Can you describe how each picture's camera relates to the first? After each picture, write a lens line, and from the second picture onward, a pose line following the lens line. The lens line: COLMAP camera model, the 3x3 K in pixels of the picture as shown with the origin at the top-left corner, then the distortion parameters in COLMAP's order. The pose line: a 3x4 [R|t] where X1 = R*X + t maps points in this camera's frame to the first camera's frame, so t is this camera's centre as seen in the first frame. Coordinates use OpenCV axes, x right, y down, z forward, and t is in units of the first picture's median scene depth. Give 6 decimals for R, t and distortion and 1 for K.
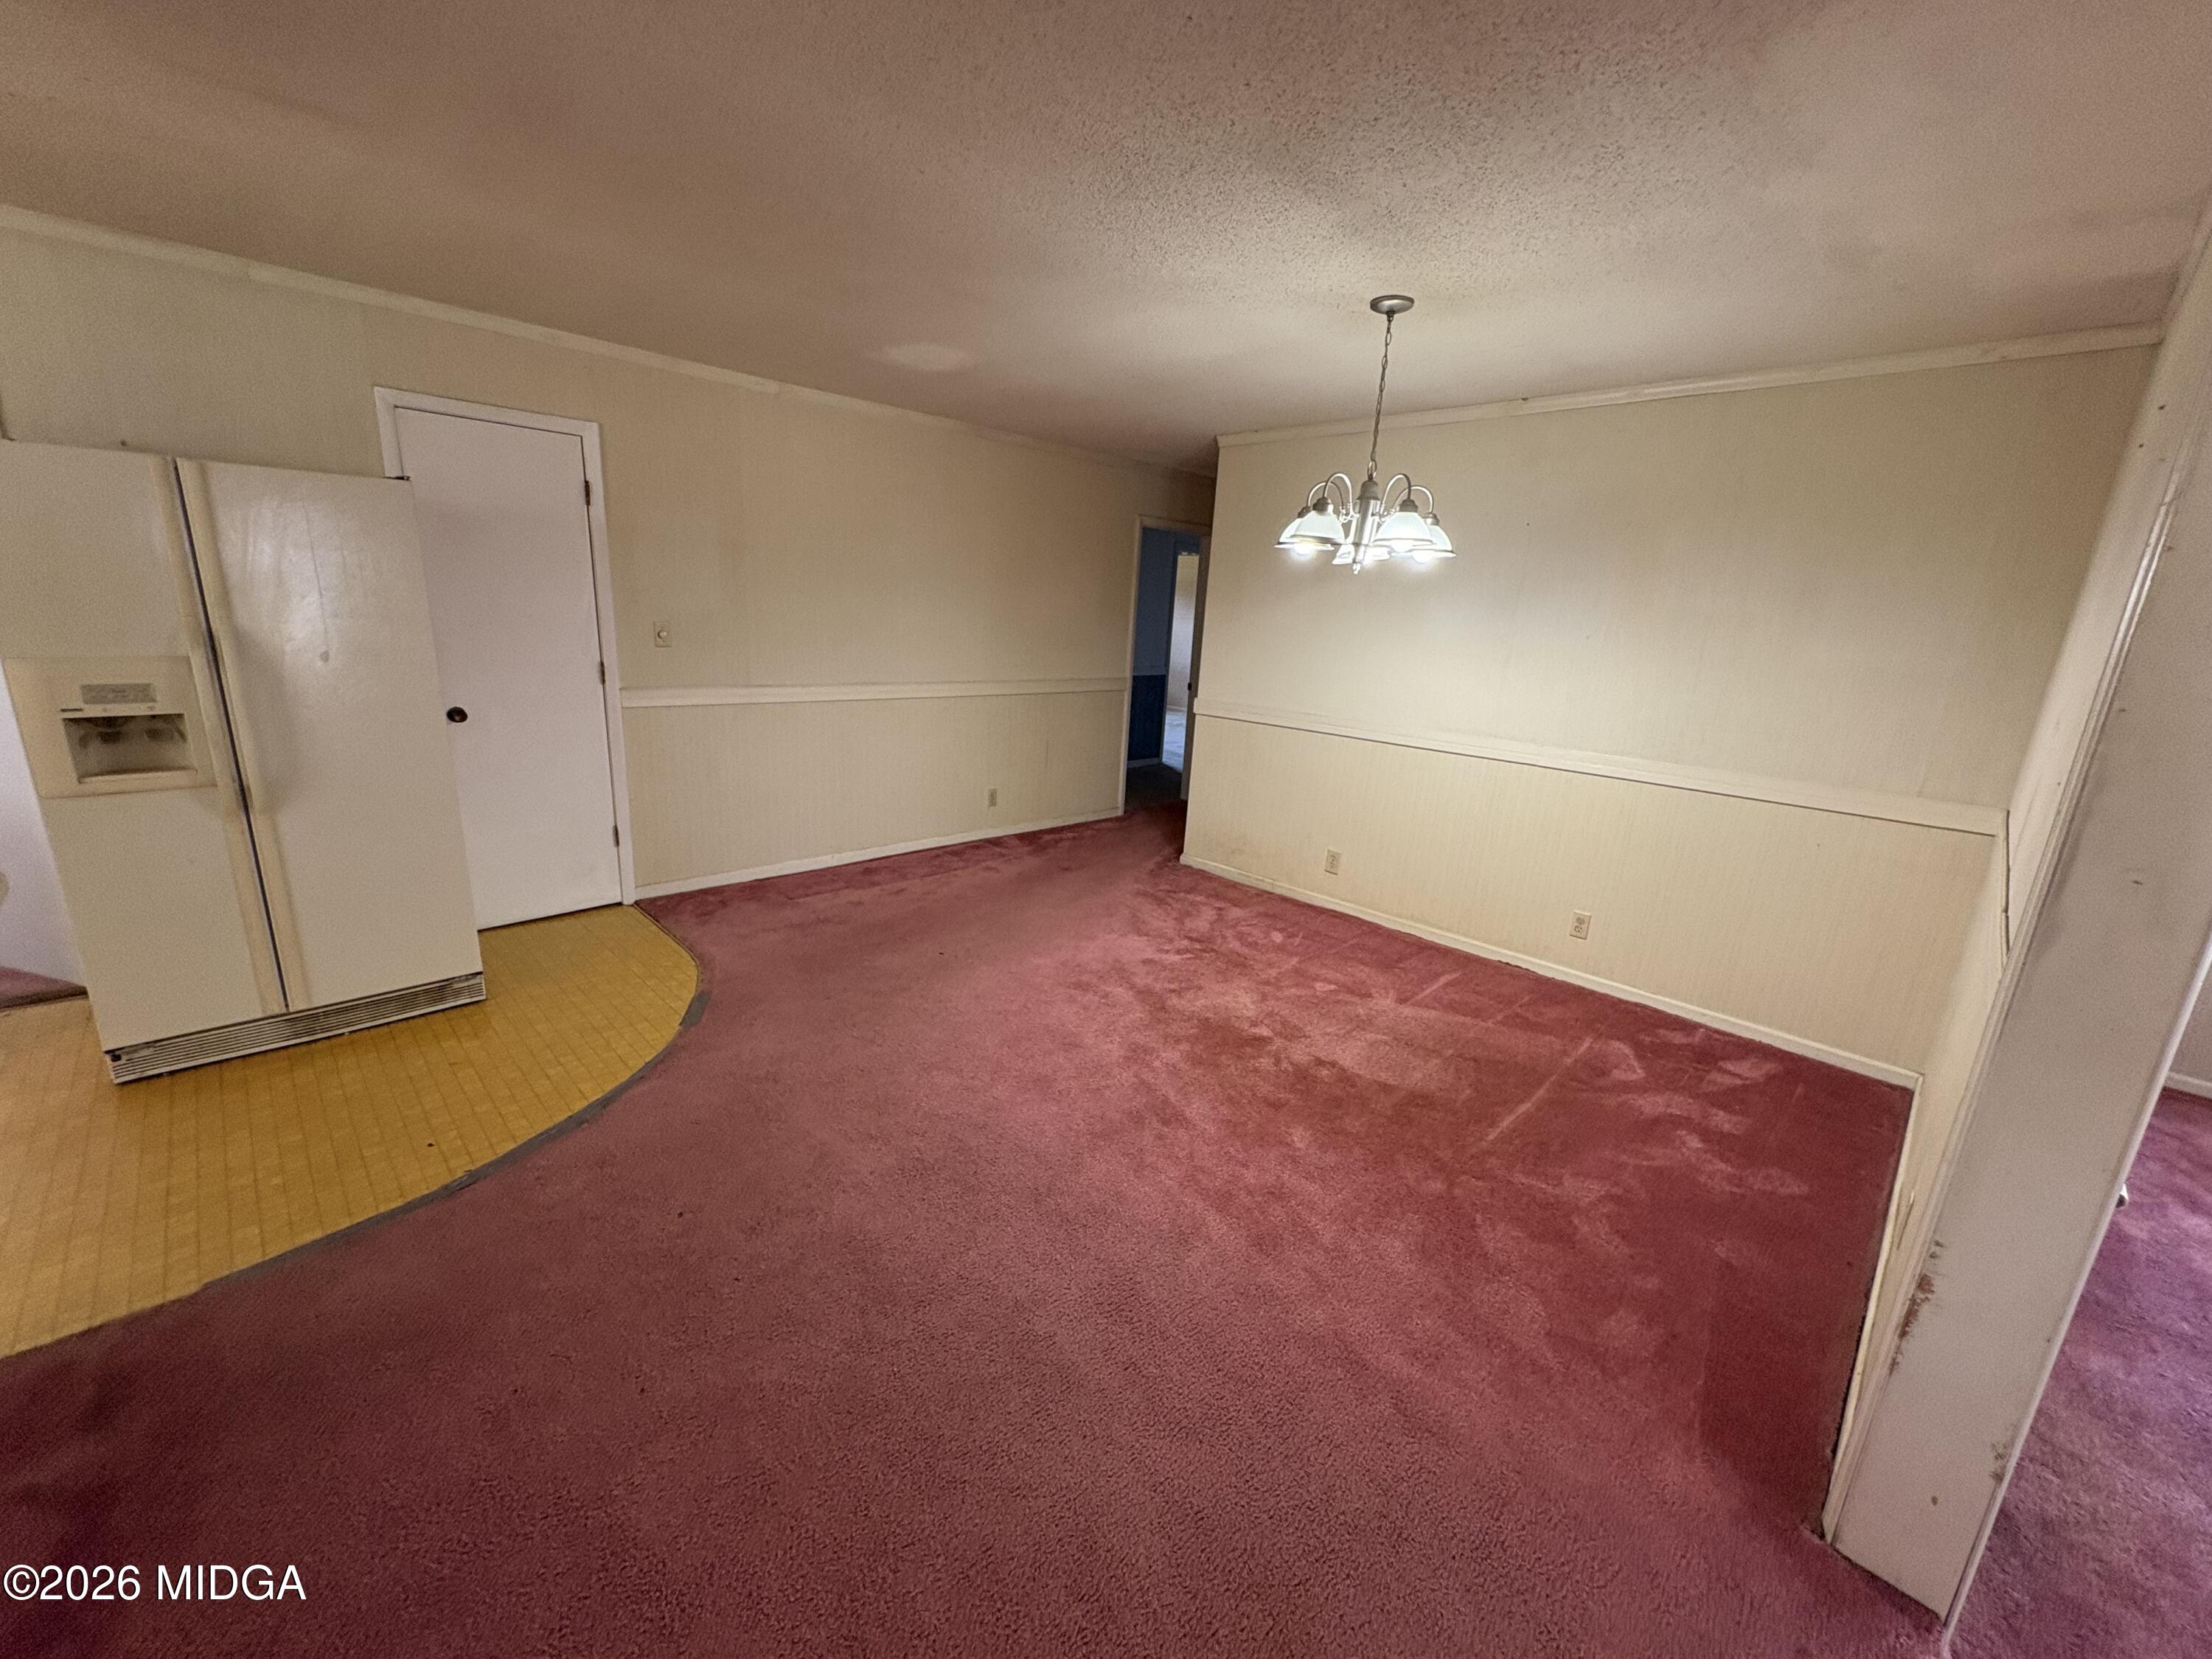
lens RADIAL K [[884.3, 0, 1103.7], [0, 884.3, 828.9], [0, 0, 1]] dist [0.009034, 0.000229]
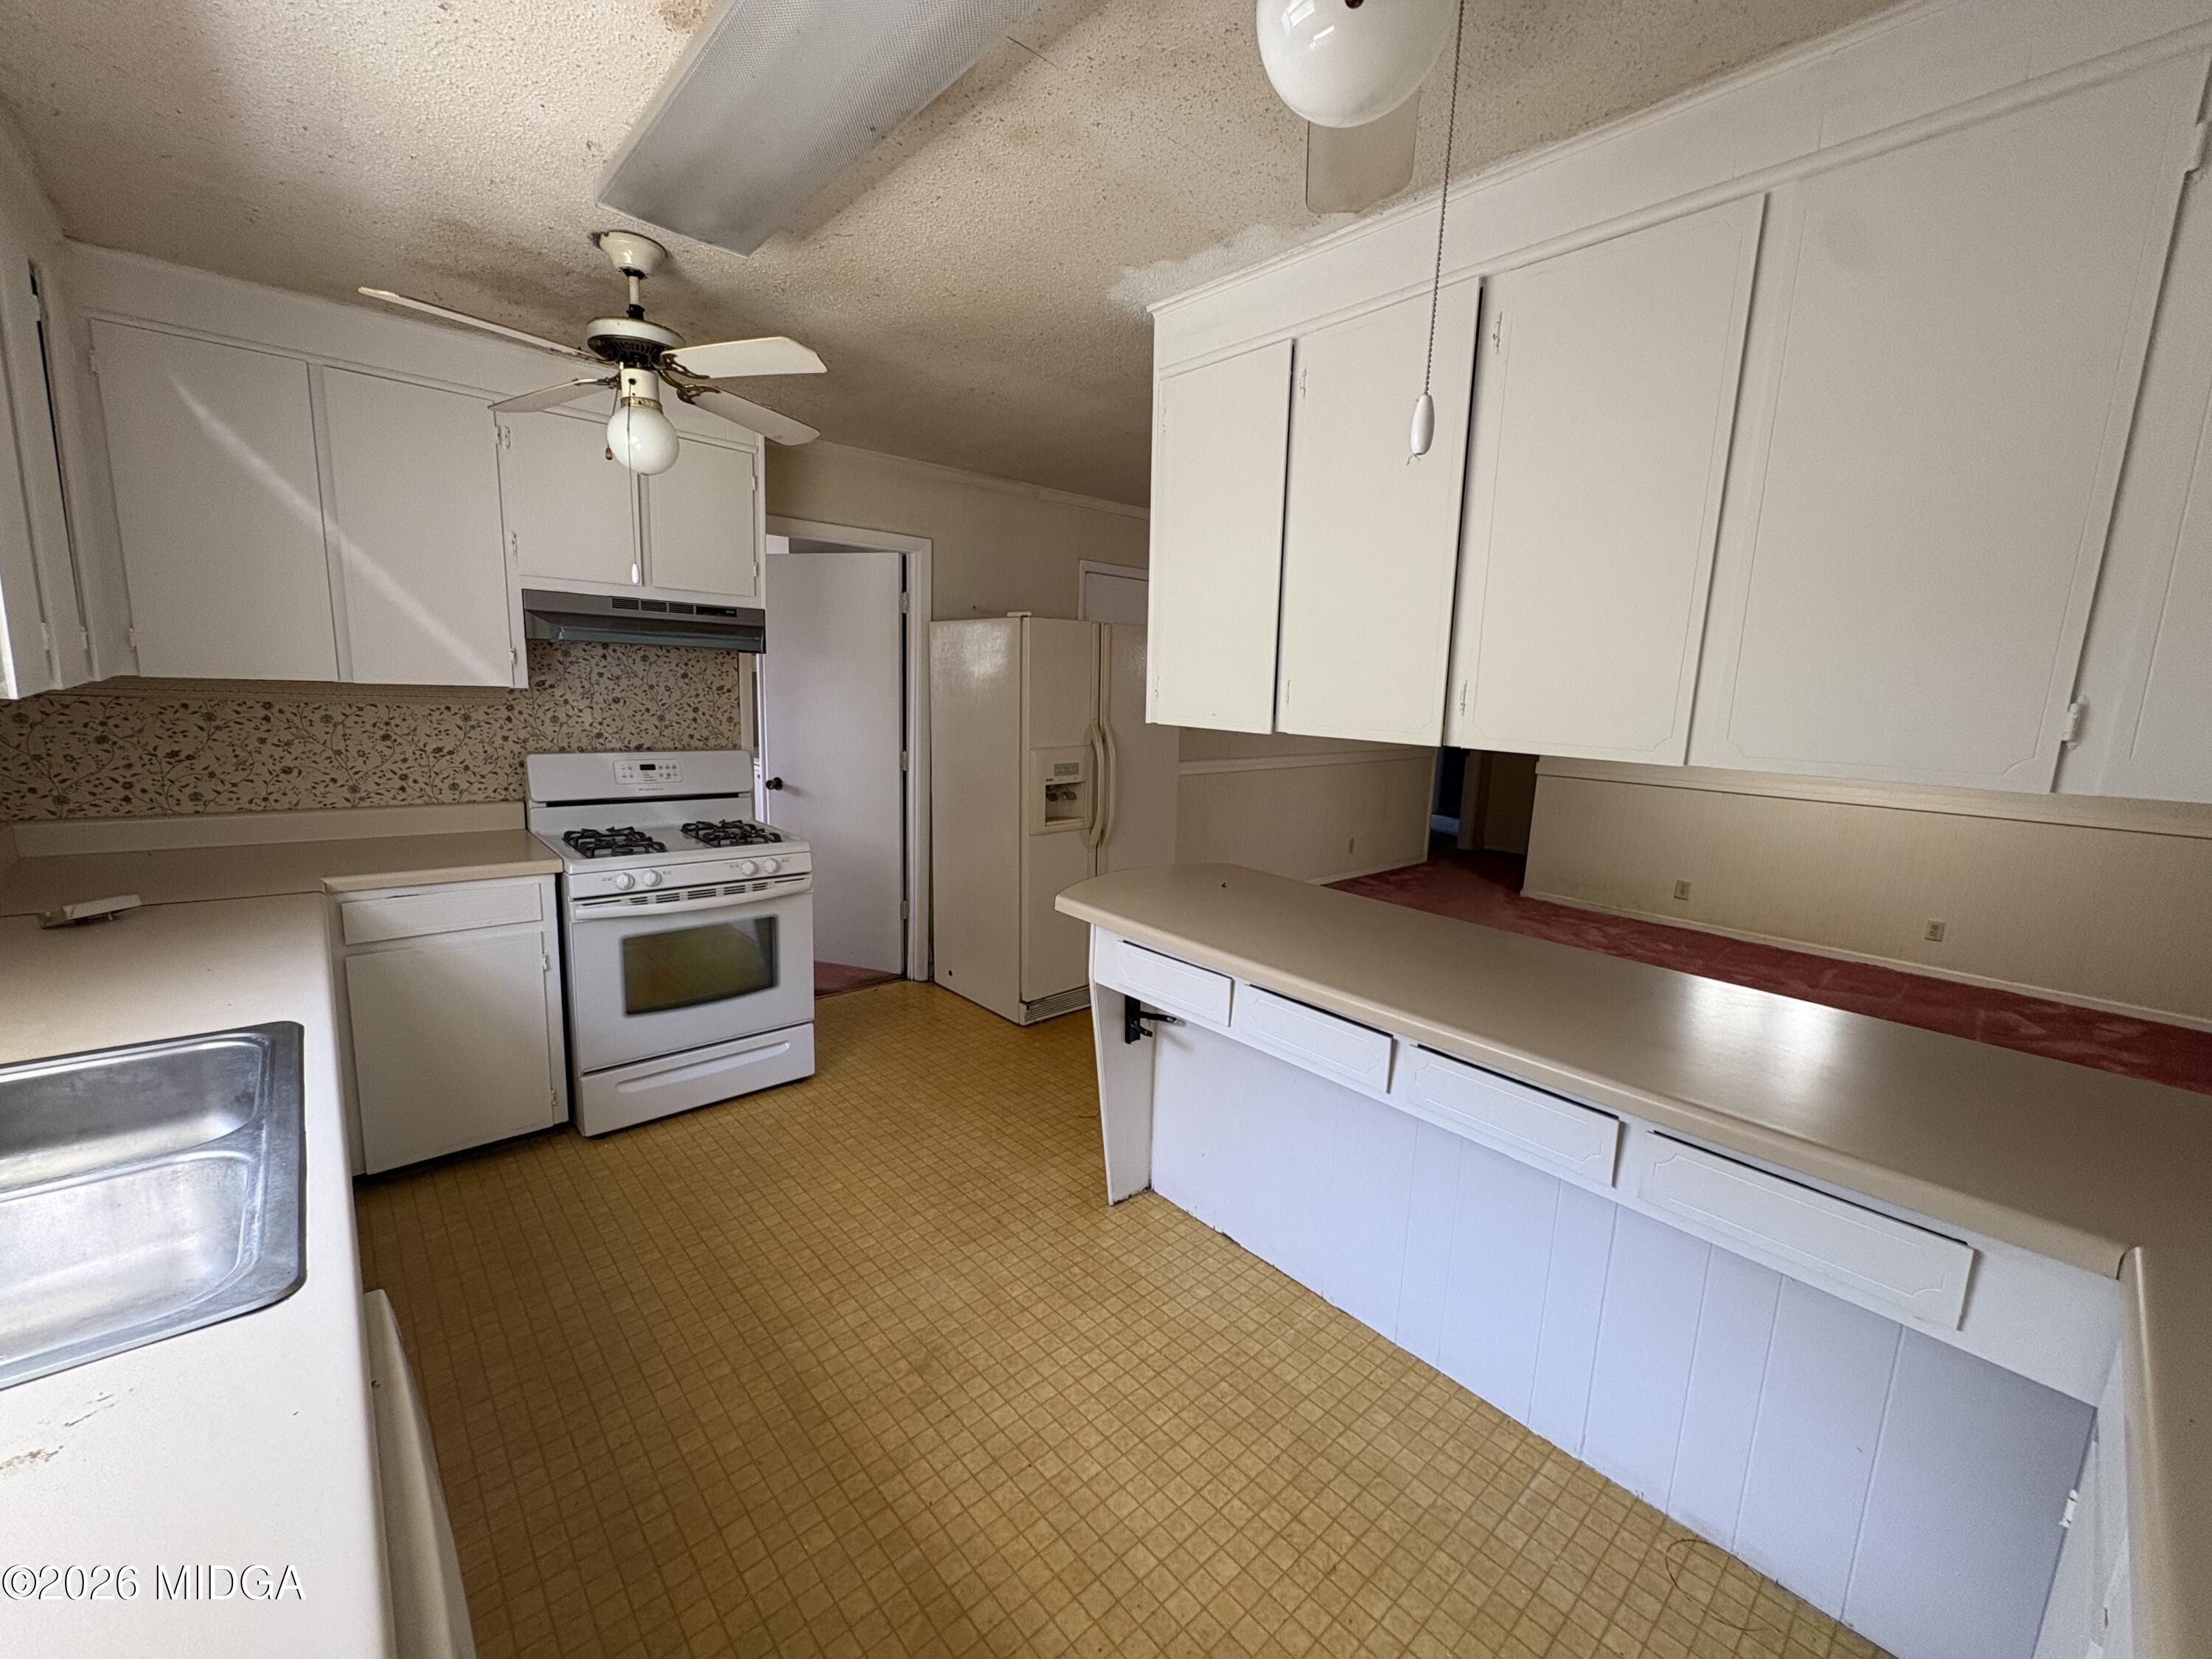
lens RADIAL K [[884.3, 0, 1119.7], [0, 884.3, 829.9], [0, 0, 1]] dist [0.009034, 0.000229]
pose [[0.999119, -0.015325, -0.039057, -0.690806], [0.012271, 0.996934, -0.077273, 0.057058], [0.040121, 0.076726, 0.996245, -0.401980]]
